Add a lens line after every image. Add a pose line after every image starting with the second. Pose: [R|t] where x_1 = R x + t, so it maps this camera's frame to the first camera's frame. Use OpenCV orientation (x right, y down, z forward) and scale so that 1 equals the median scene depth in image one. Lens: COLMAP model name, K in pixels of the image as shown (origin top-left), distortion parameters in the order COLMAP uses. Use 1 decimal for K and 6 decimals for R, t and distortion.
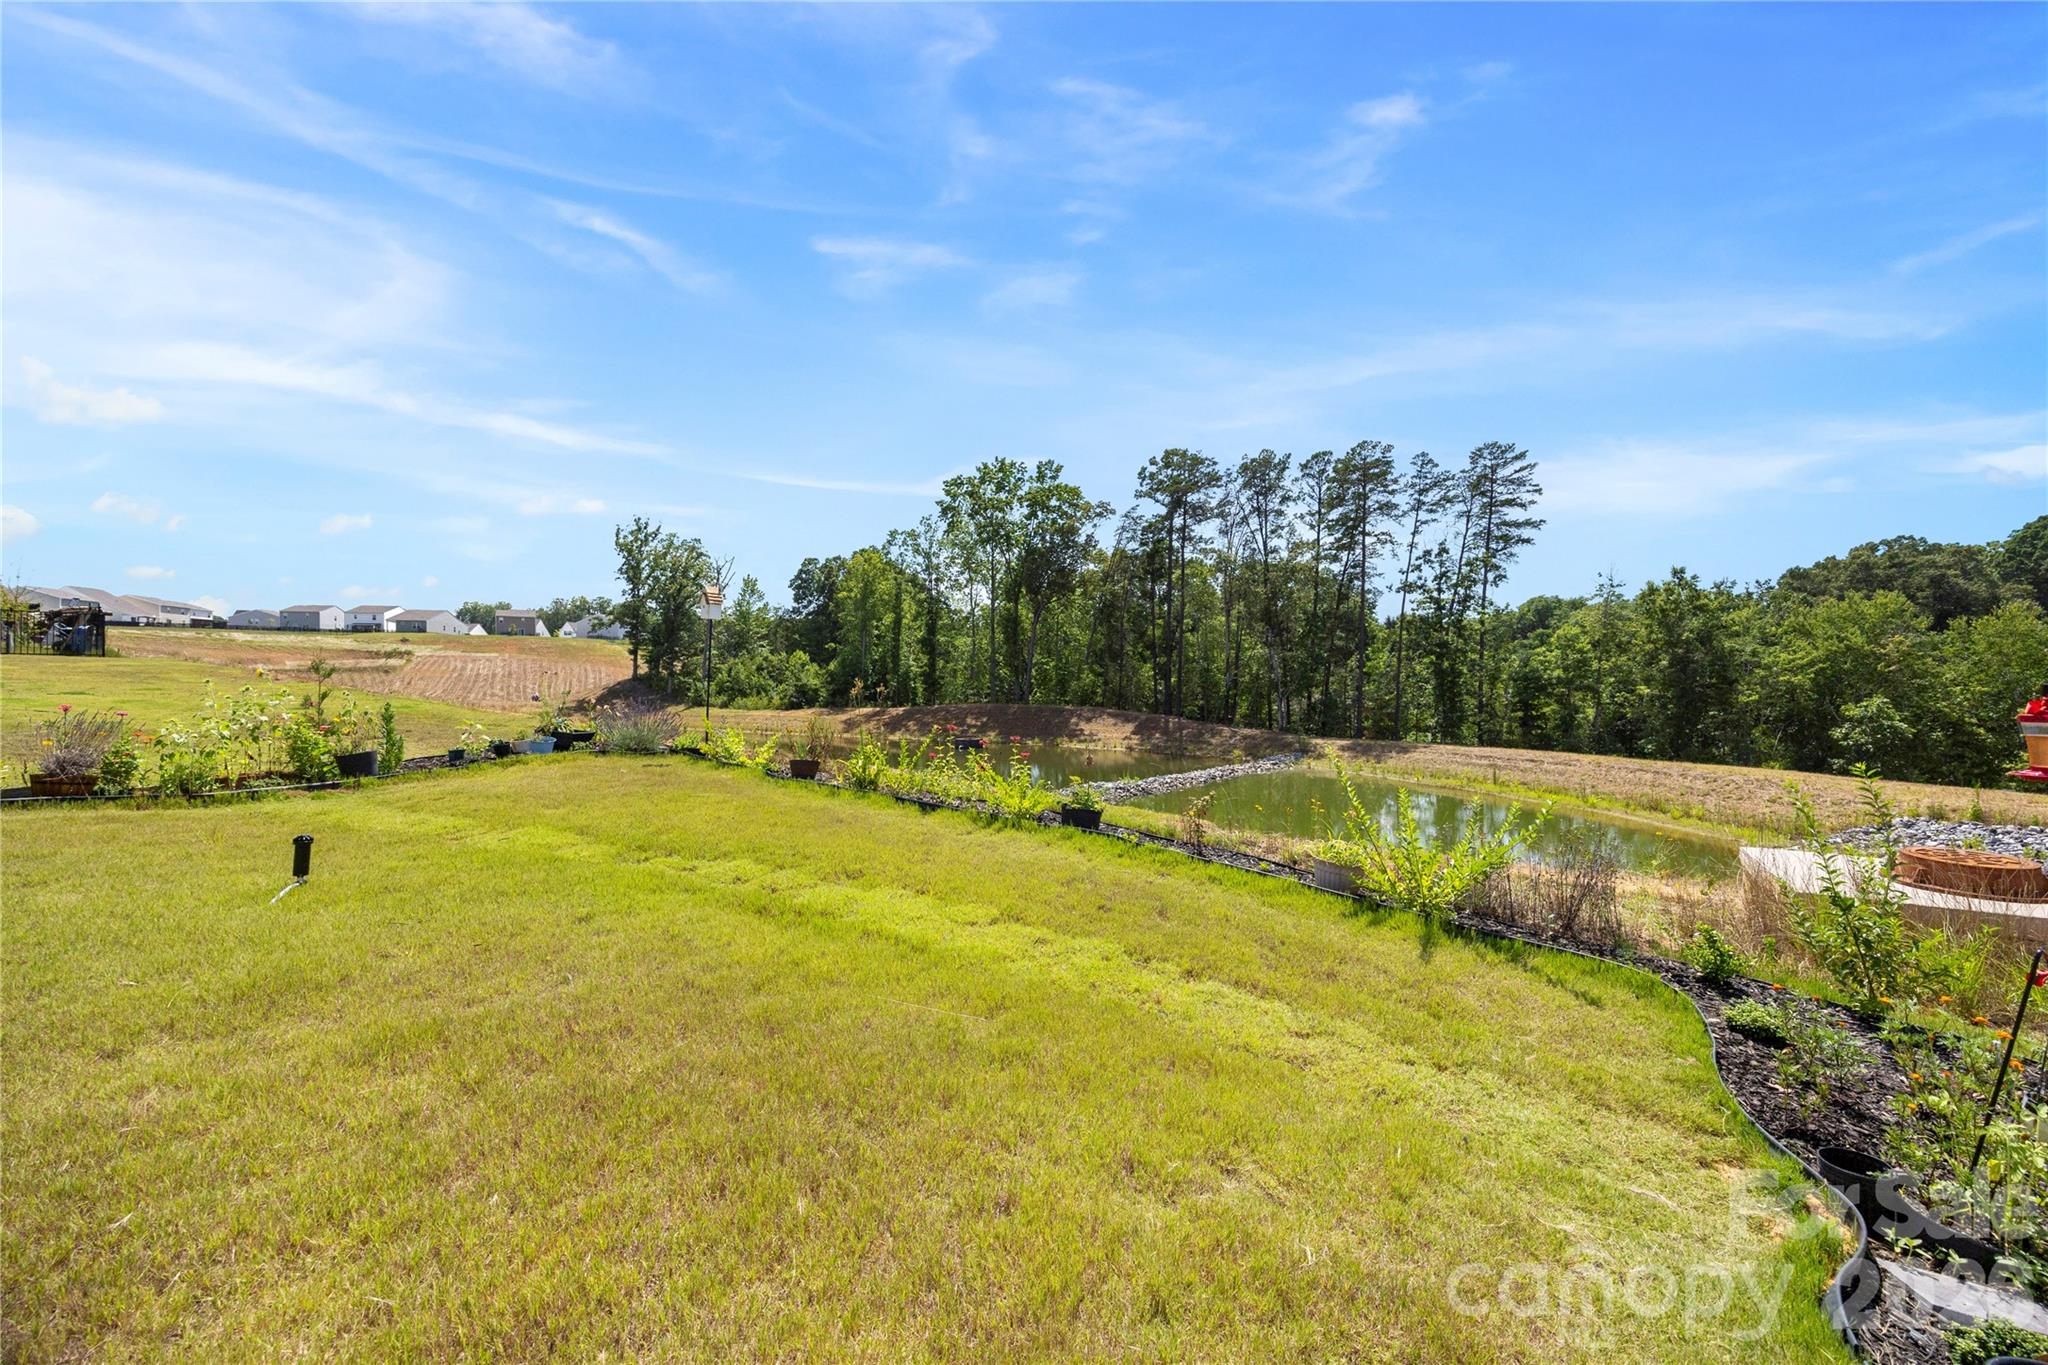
lens RADIAL K [[770.3, 0, 1049.0], [0, 770.3, 681.7], [0, 0, 1]] dist [0.001499, 0.000072]
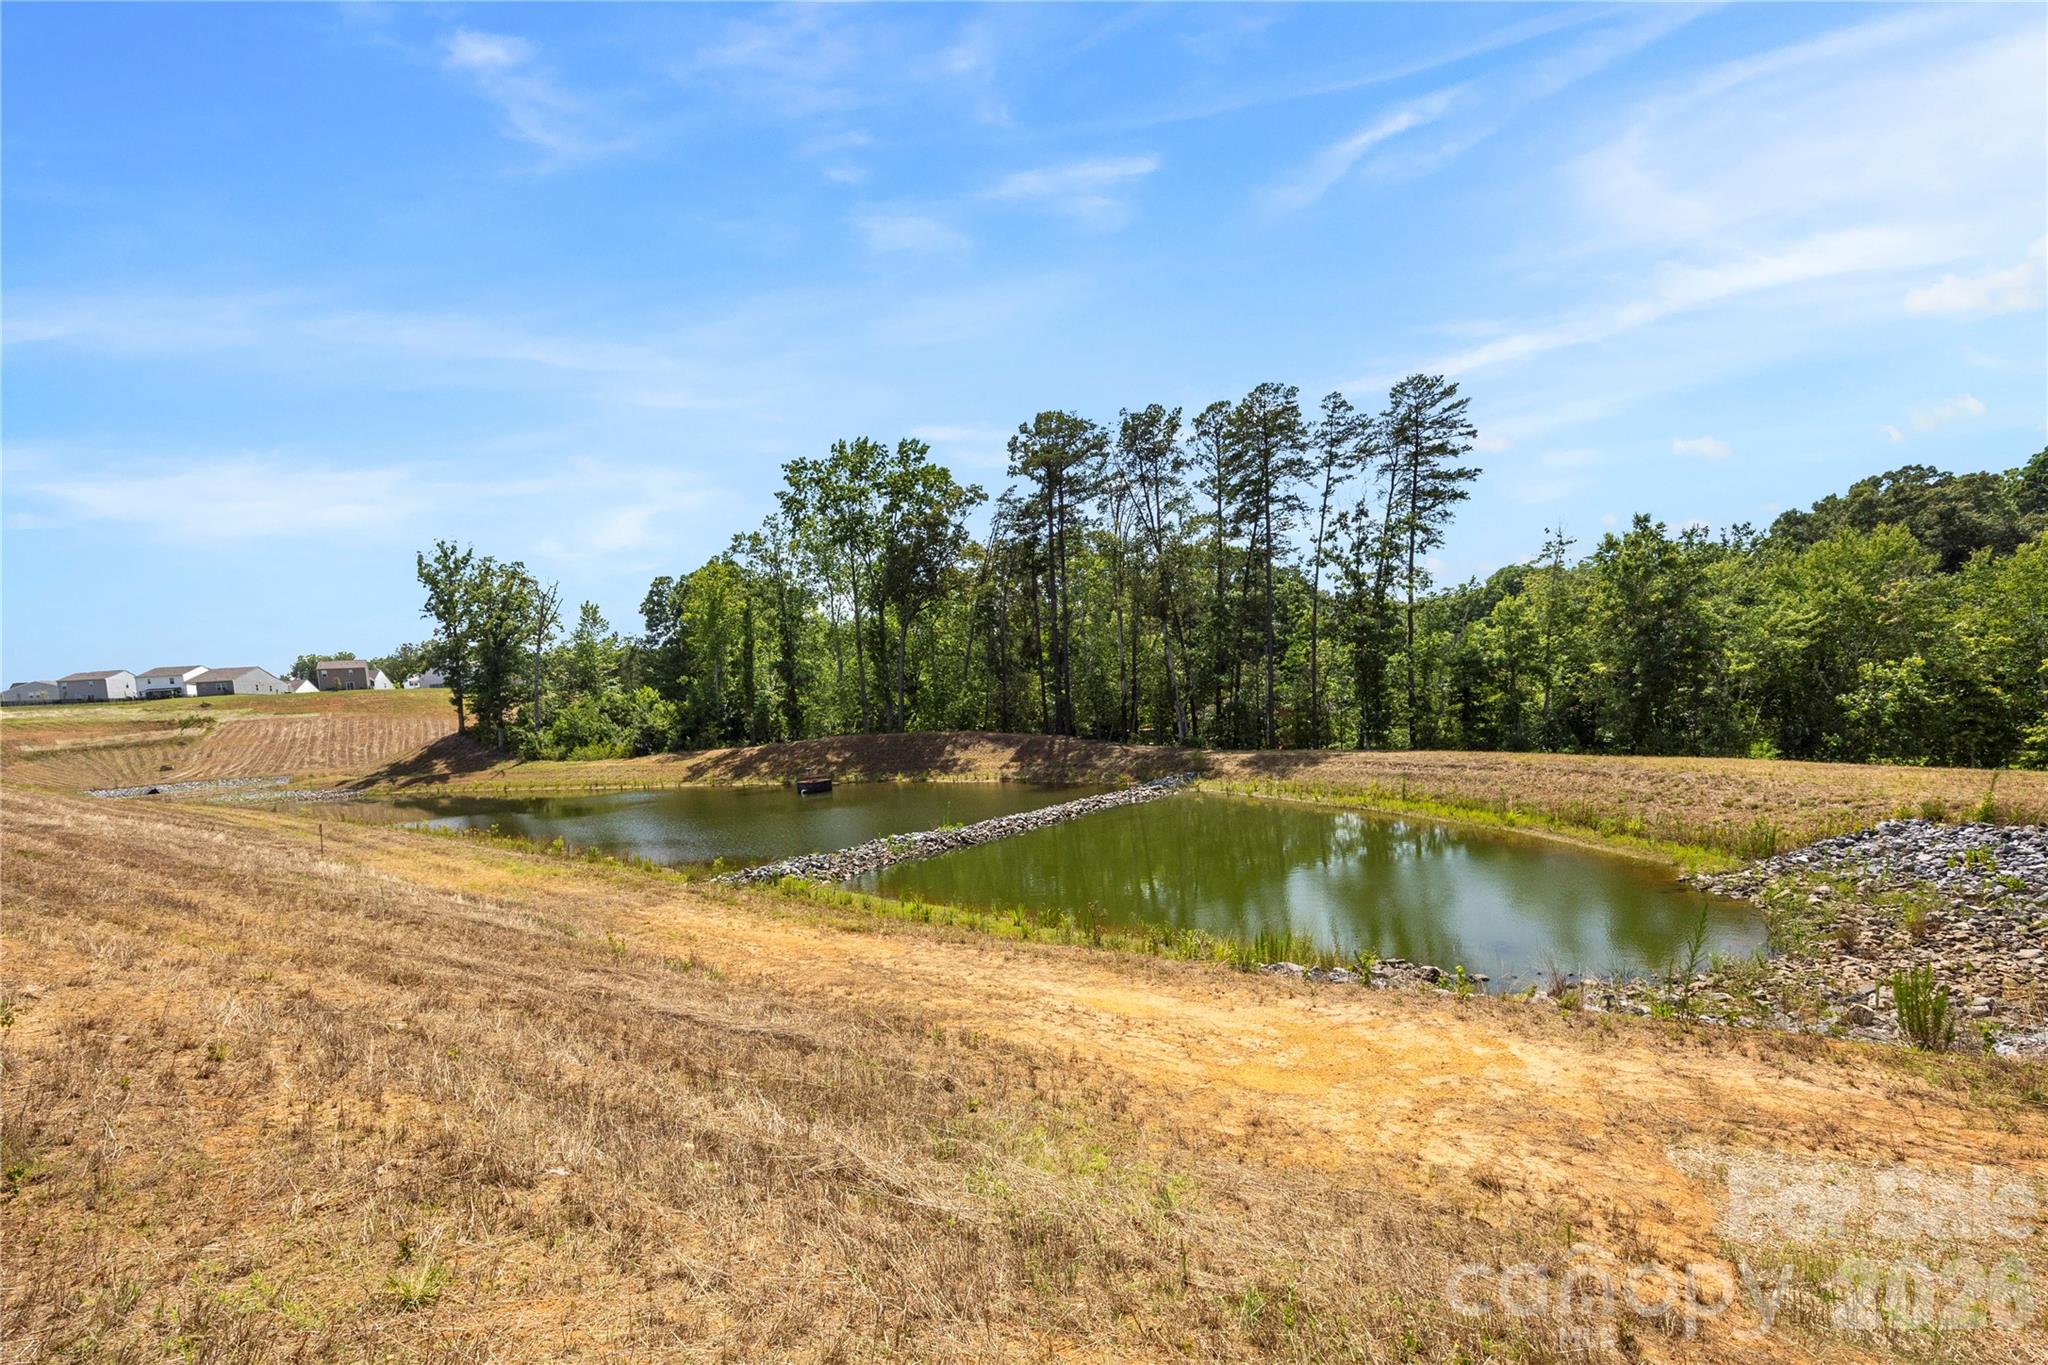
lens RADIAL K [[851.2, 0, 1022.7], [0, 851.2, 749.3], [0, 0, 1]] dist [0.000466, -0.000160]
pose [[0.997275, -0.070081, 0.023039, 0.090714], [0.068600, 0.995850, 0.059802, 0.000703], [-0.027134, -0.058059, 0.997944, 0.072876]]
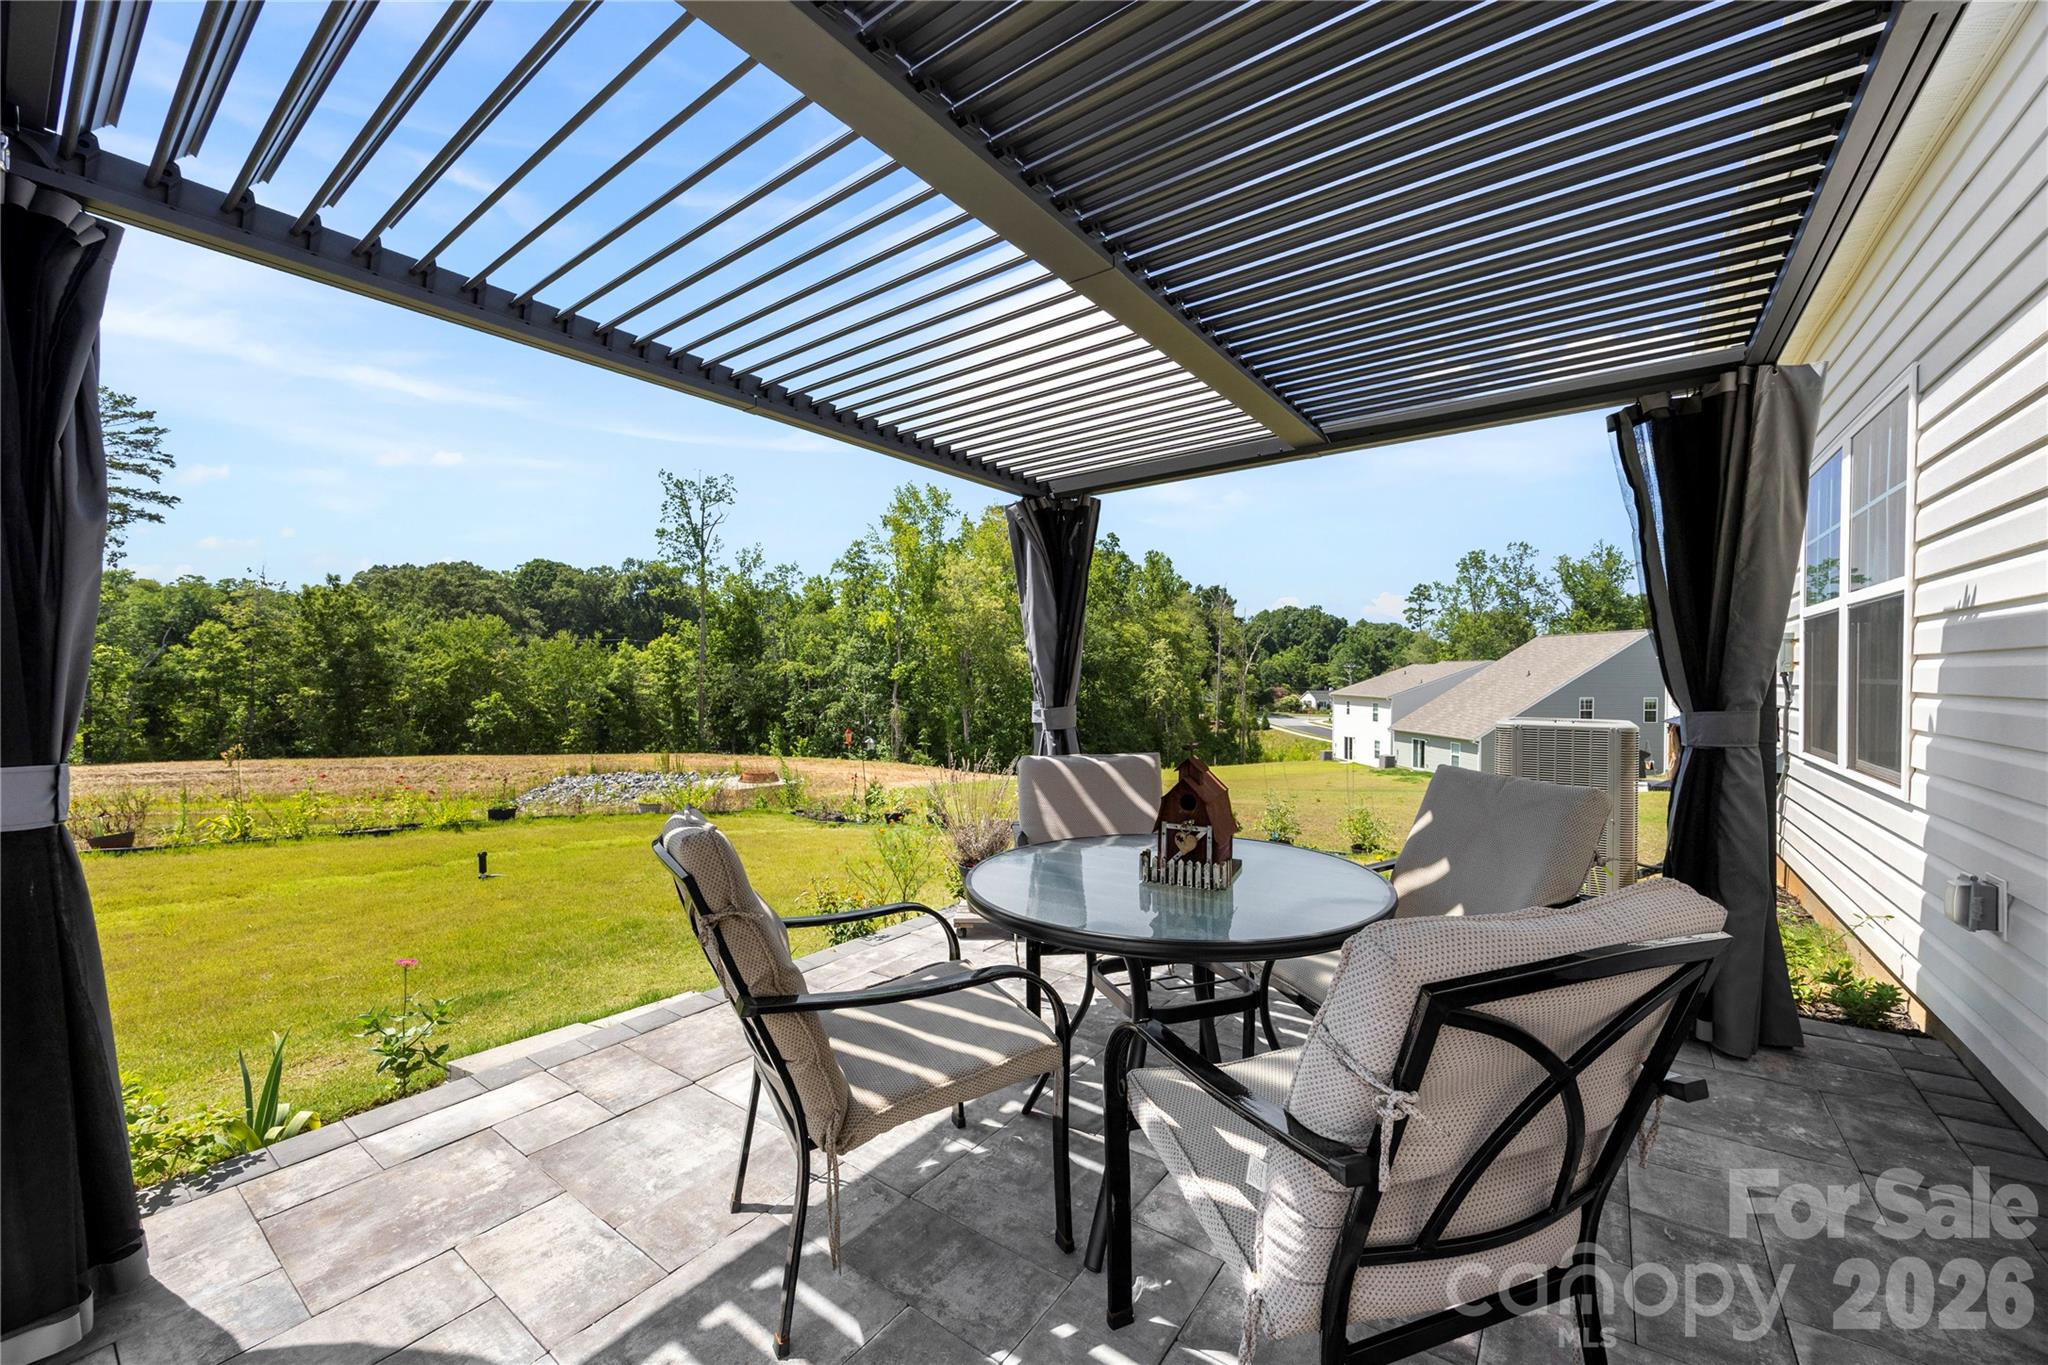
lens RADIAL K [[793.4, 0, 1033.1], [0, 793.4, 686.1], [0, 0, 1]] dist [0.001089, 0.000062]
pose [[0.074216, -0.011966, 0.997170, -0.145688], [-0.010030, 0.999868, 0.012745, -0.013385], [-0.997192, -0.010947, 0.074087, -0.027641]]
